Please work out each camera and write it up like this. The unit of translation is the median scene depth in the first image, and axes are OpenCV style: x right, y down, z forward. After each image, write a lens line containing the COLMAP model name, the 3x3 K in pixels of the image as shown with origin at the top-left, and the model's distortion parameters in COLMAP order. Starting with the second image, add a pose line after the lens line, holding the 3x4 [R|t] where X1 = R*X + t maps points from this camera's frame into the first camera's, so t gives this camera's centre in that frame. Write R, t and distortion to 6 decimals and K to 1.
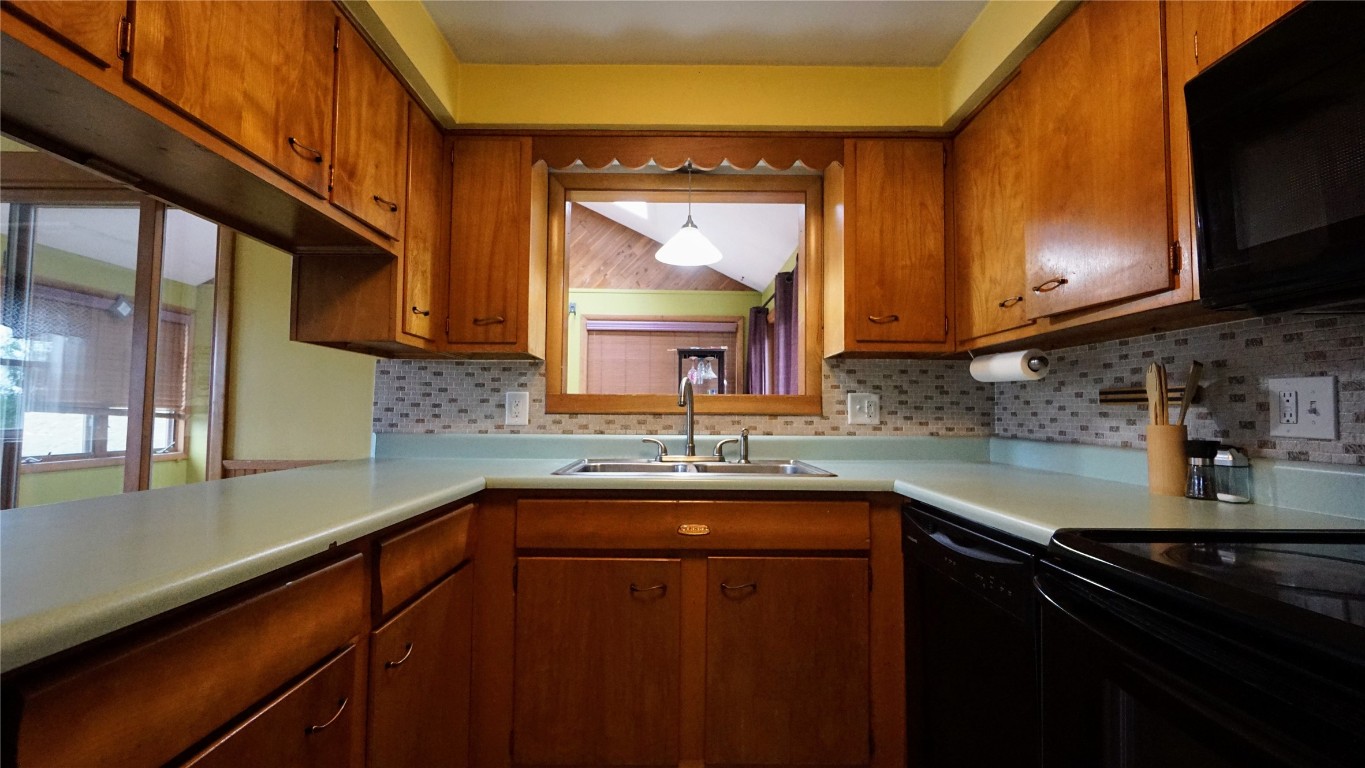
lens RADIAL K [[590.4, 0, 676.1], [0, 590.4, 383.7], [0, 0, 1]] dist [-0.002482, 0.000745]
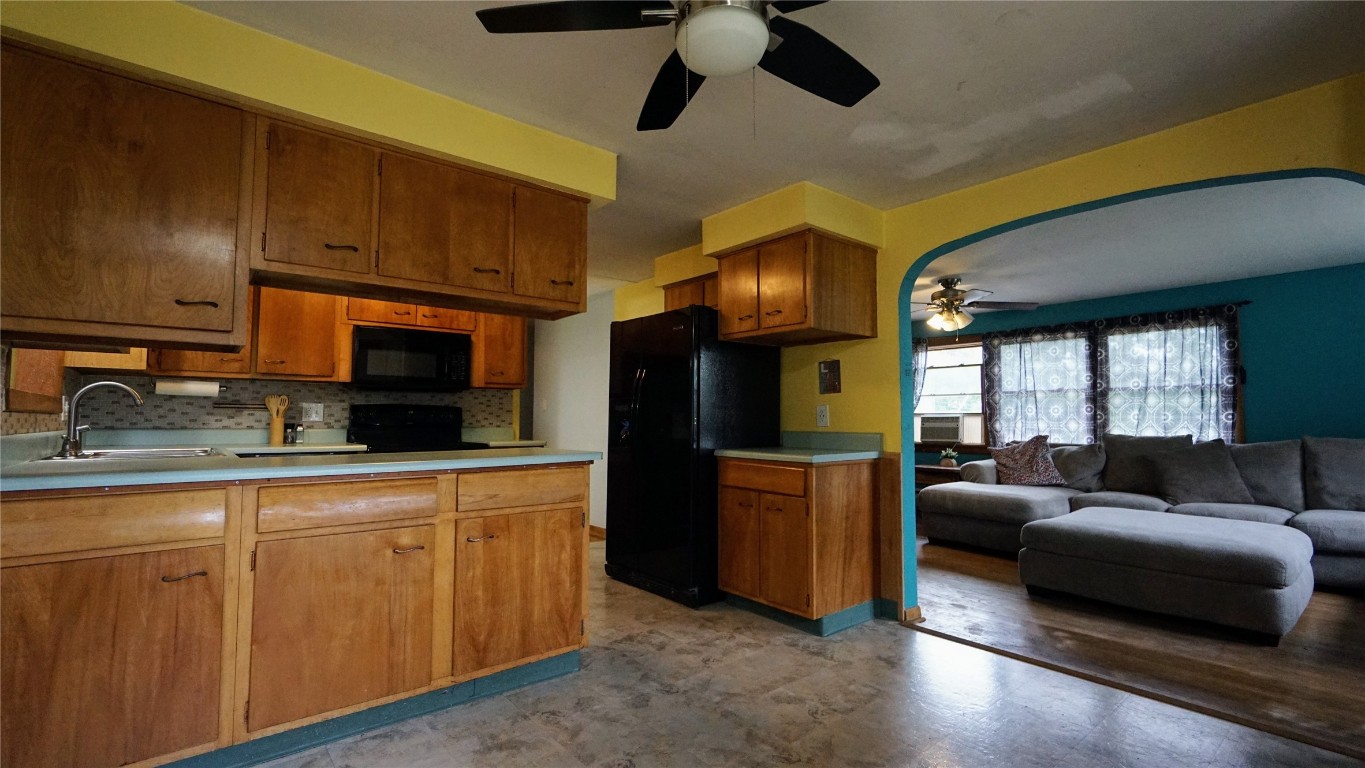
lens RADIAL K [[590.4, 0, 676.1], [0, 590.4, 383.7], [0, 0, 1]] dist [-0.002482, 0.000745]
pose [[-0.624515, 0.039969, 0.779989, -1.683098], [-0.045631, 0.995116, -0.087528, 0.046395], [-0.779679, -0.090255, -0.619641, 0.876584]]
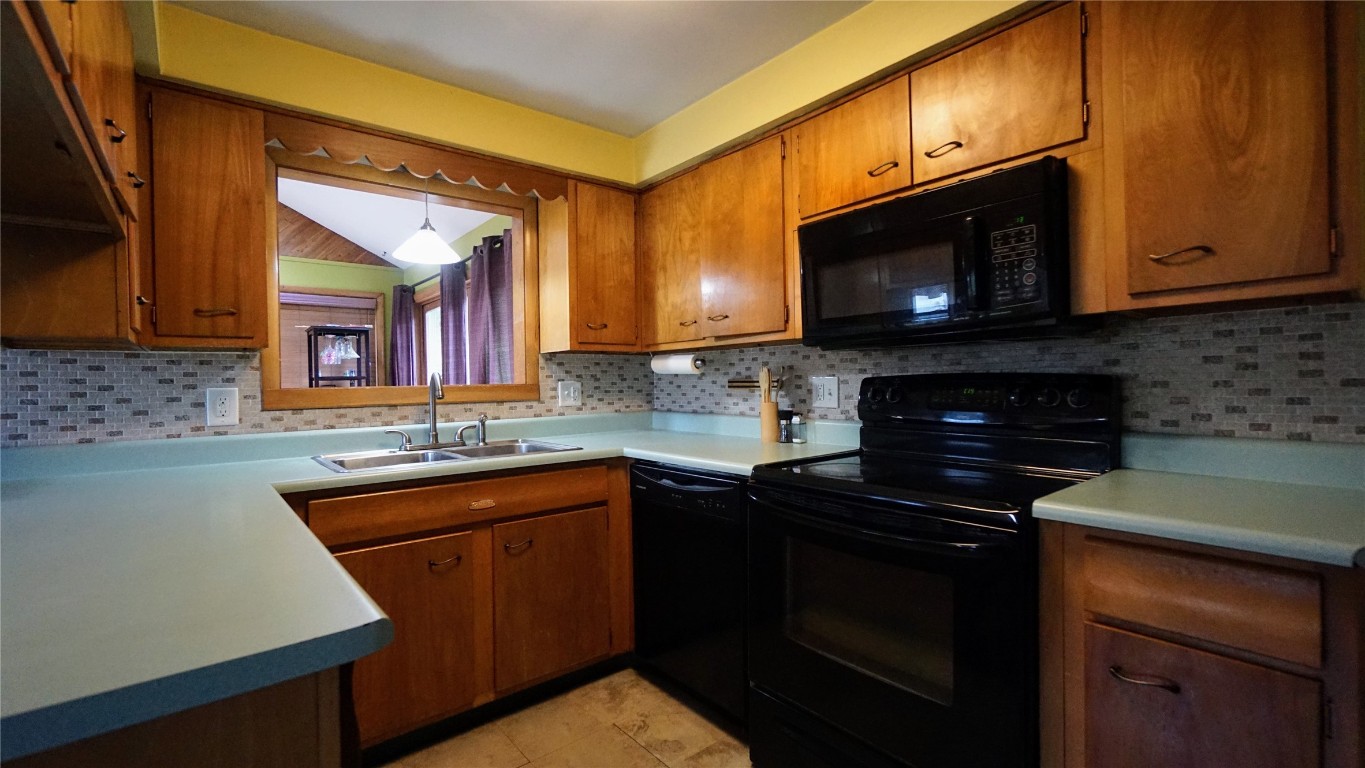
lens RADIAL K [[590.4, 0, 676.1], [0, 590.4, 383.7], [0, 0, 1]] dist [-0.002482, 0.000745]
pose [[0.780104, -0.023588, 0.625205, -0.331675], [-0.007750, 0.998848, 0.047355, -0.045569], [-0.625602, -0.041787, 0.779023, -0.131603]]
